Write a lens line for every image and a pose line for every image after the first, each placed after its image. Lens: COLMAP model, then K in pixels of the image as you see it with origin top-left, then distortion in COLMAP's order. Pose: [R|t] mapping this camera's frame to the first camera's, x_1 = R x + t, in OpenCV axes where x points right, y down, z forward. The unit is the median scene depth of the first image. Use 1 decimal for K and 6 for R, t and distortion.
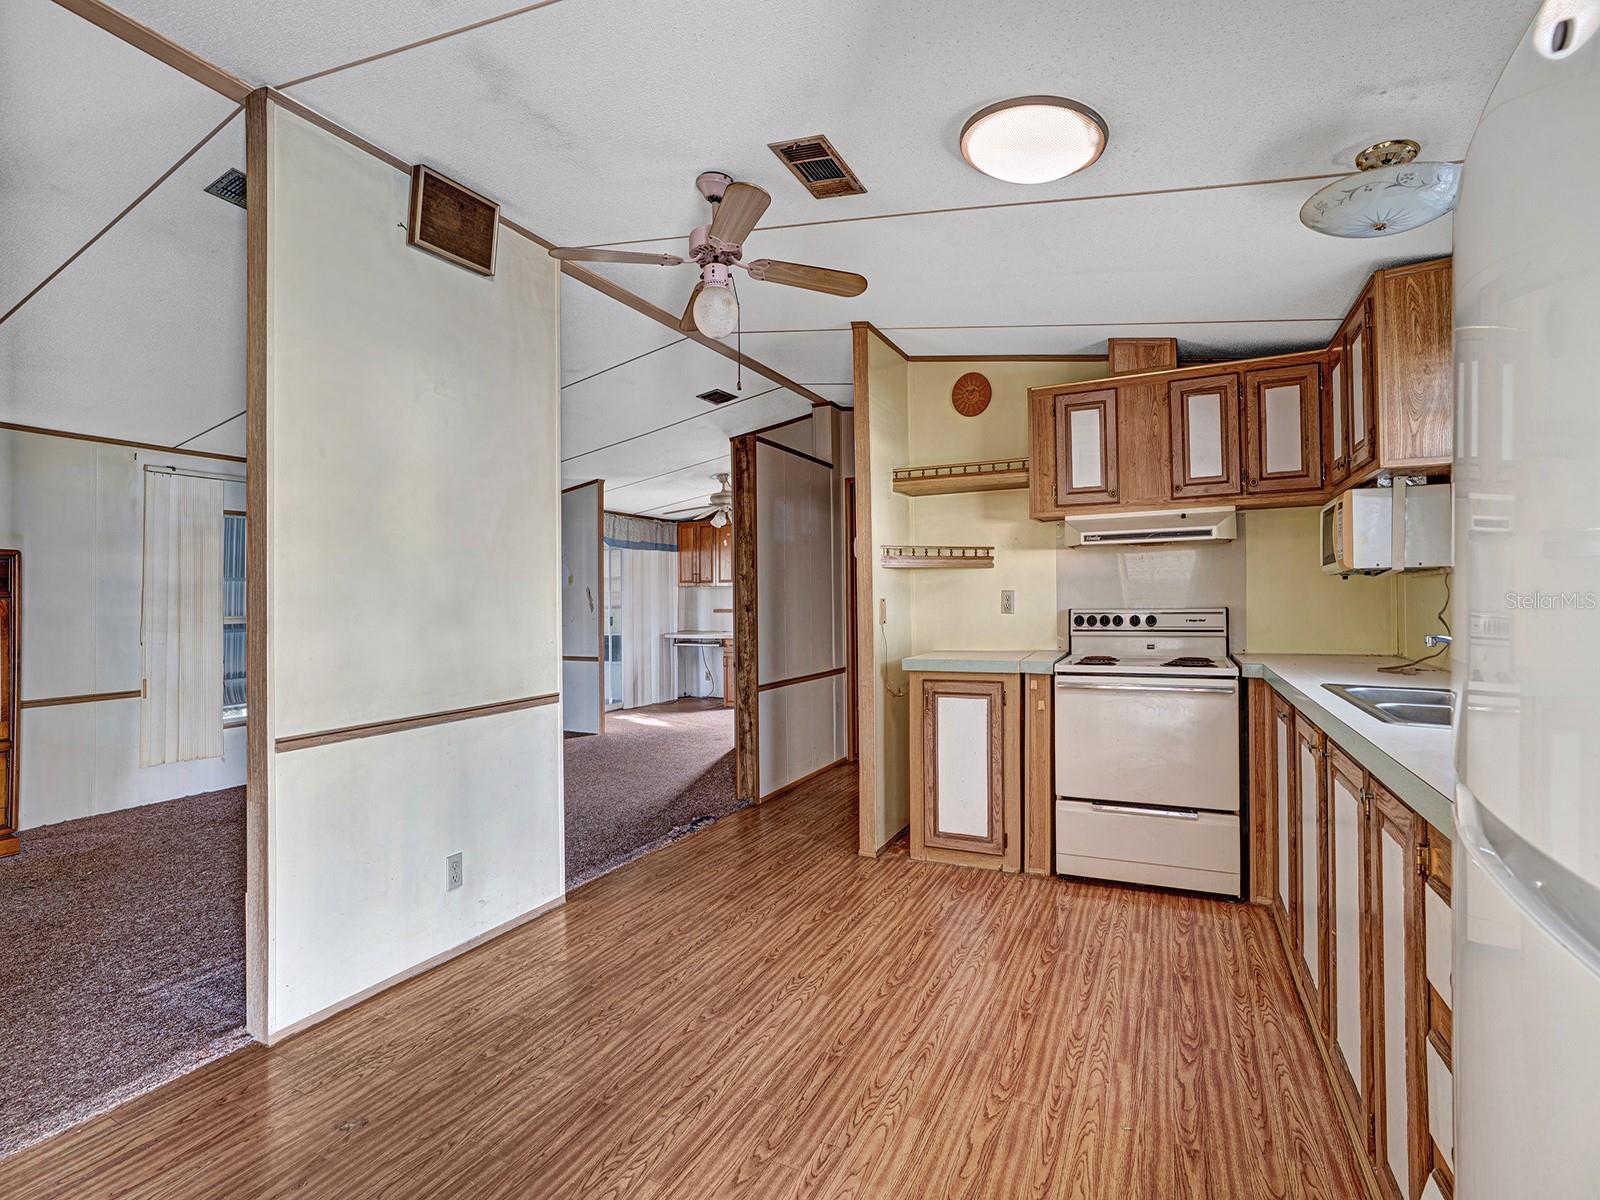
lens RADIAL K [[741.3, 0, 795.2], [0, 741.3, 617.4], [0, 0, 1]] dist [-0.048191, 0.000147]
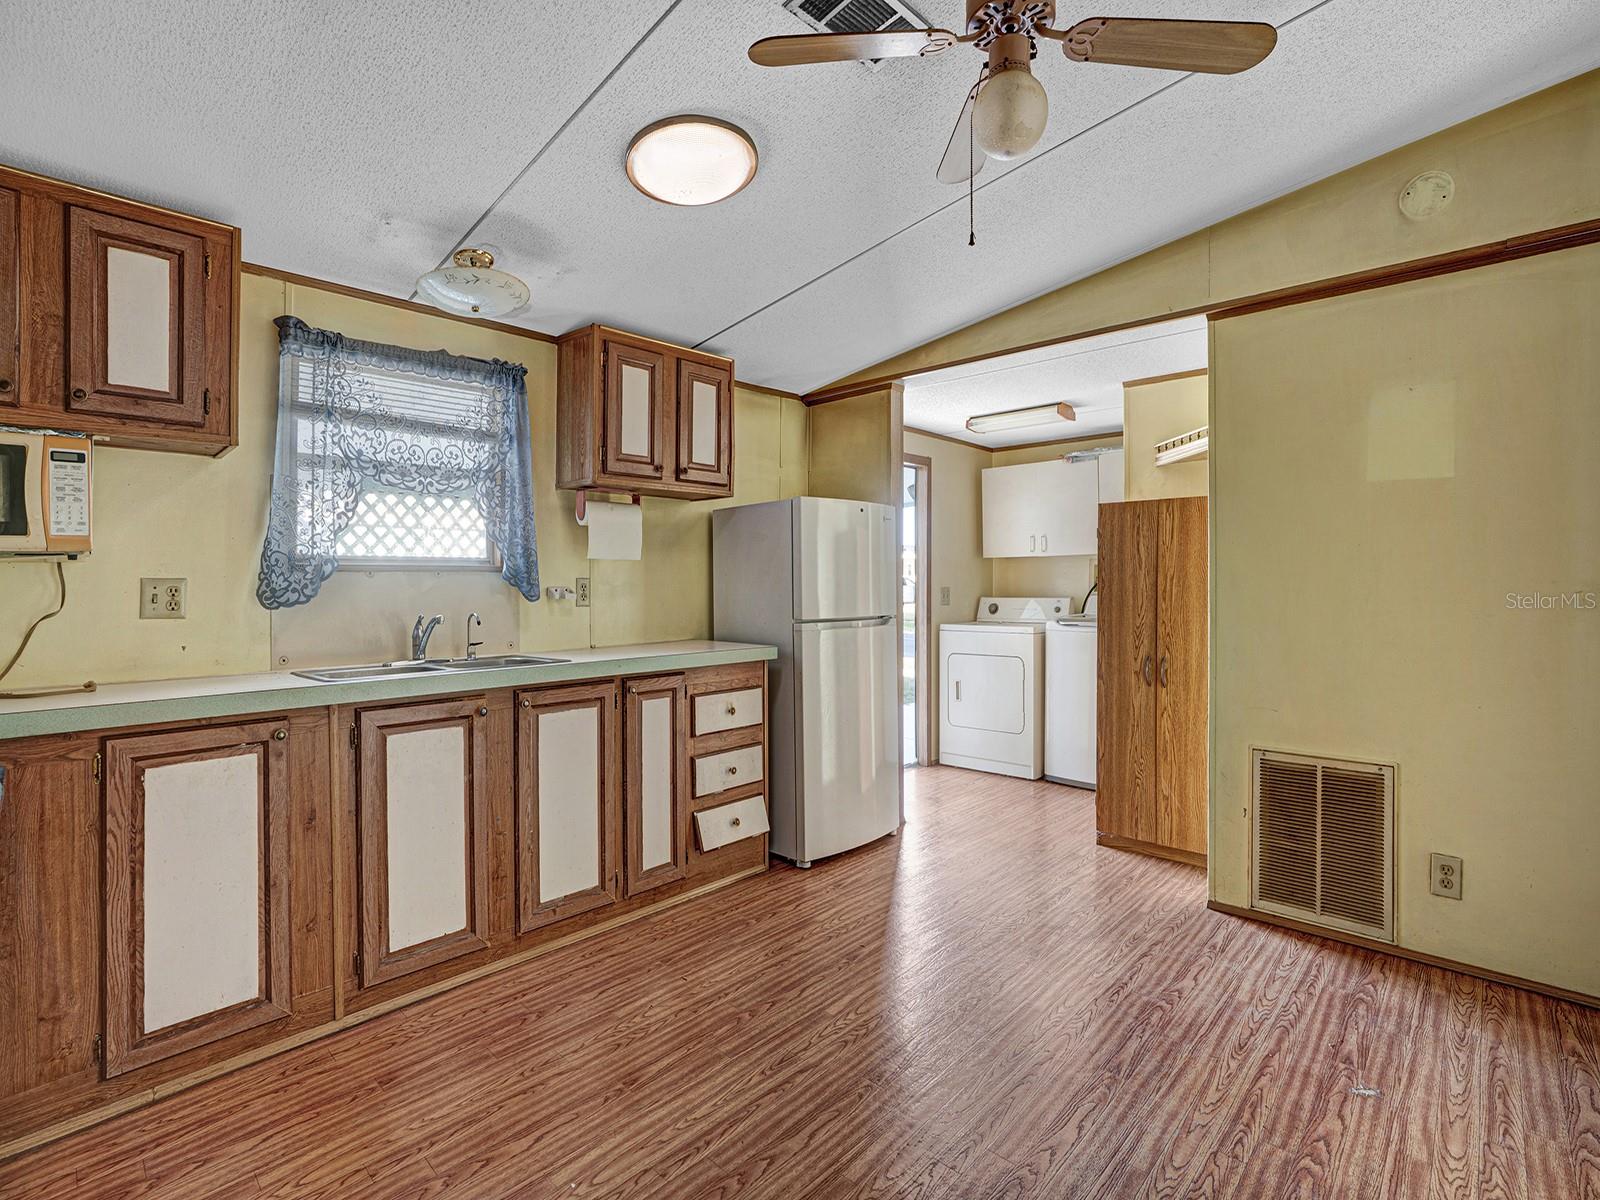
lens RADIAL K [[756.7, 0, 784.2], [0, 756.7, 579.8], [0, 0, 1]] dist [-0.053559, 0.021757]
pose [[-0.950602, 0.021416, 0.309672, -0.080001], [0.025979, 0.999606, 0.010617, -0.021631], [-0.309323, 0.018138, -0.950784, 1.120509]]
